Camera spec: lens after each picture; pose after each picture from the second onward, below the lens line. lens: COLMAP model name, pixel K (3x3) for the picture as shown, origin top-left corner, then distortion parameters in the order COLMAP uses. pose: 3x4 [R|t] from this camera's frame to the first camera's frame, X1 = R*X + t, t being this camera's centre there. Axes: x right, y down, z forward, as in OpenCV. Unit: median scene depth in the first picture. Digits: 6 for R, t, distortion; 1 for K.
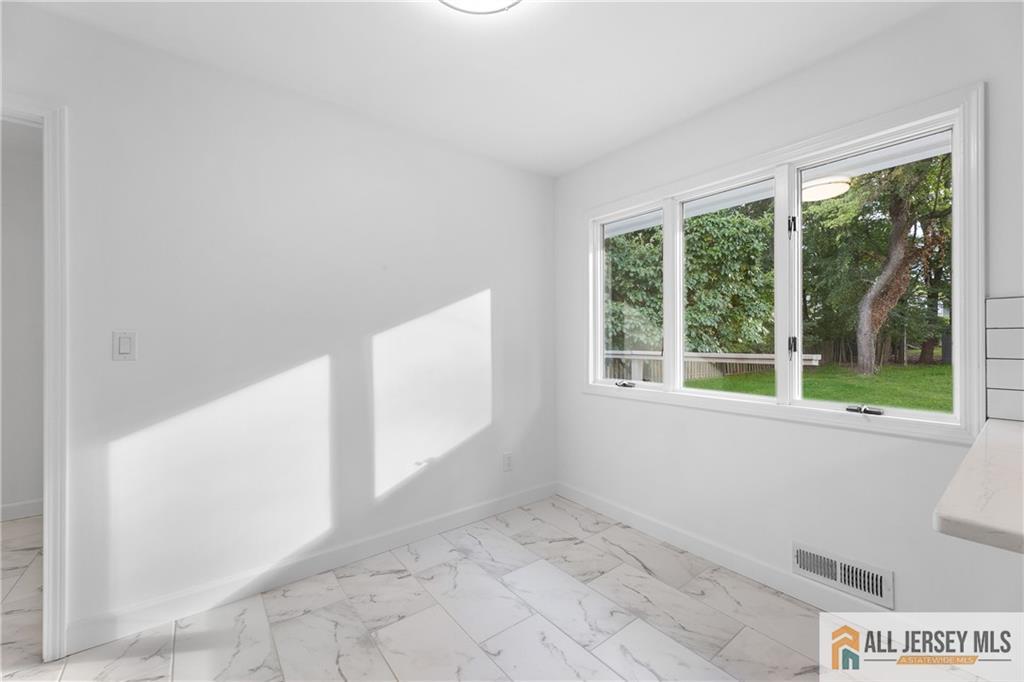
lens RADIAL K [[415.3, 0, 512.1], [0, 415.3, 335.5], [0, 0, 1]] dist [-0.001742, -0.000088]
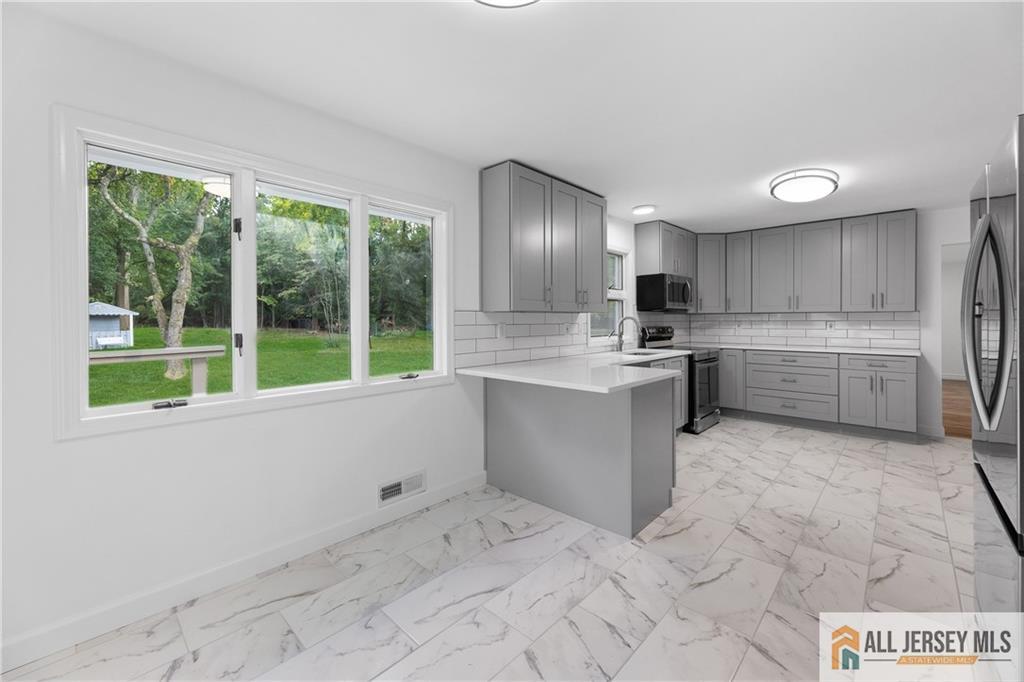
lens RADIAL K [[415.3, 0, 510.1], [0, 415.3, 326.4], [0, 0, 1]] dist [-0.001742, -0.000088]
pose [[-0.150815, -0.000244, 0.988562, -0.615434], [0.013336, 0.999908, 0.002281, -0.005868], [-0.988472, 0.013527, -0.150798, 0.684956]]
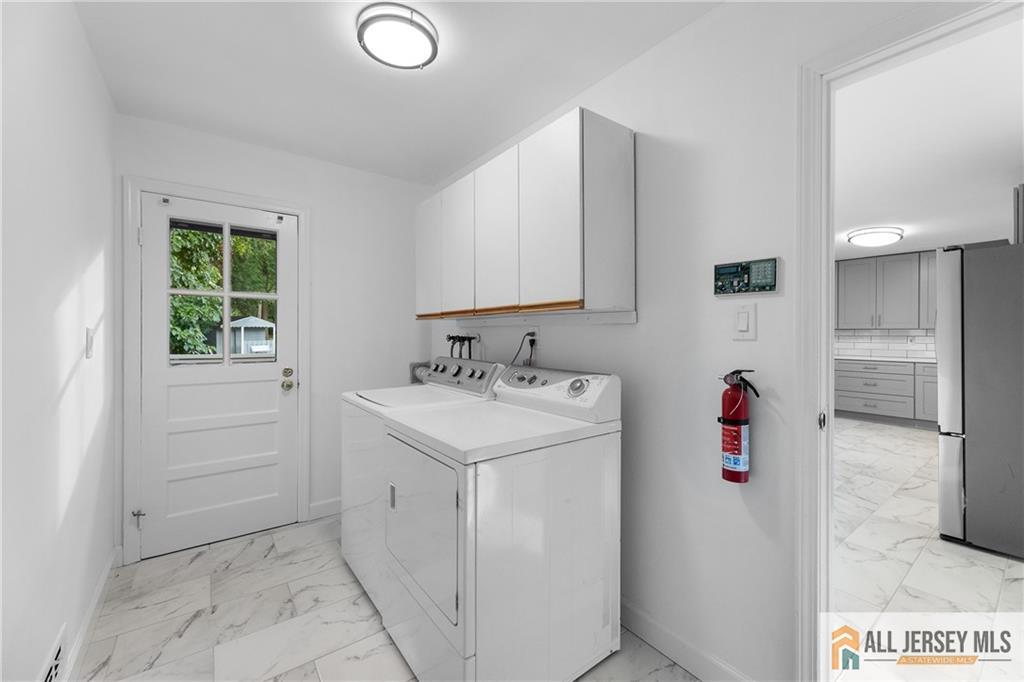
lens RADIAL K [[415.3, 0, 513.3], [0, 415.3, 335.8], [0, 0, 1]] dist [-0.001742, -0.000088]
pose [[0.009346, 0.007161, 0.999931, -0.773772], [0.005165, 0.999961, -0.007210, -0.005446], [-0.999943, 0.005232, 0.009309, 0.789317]]
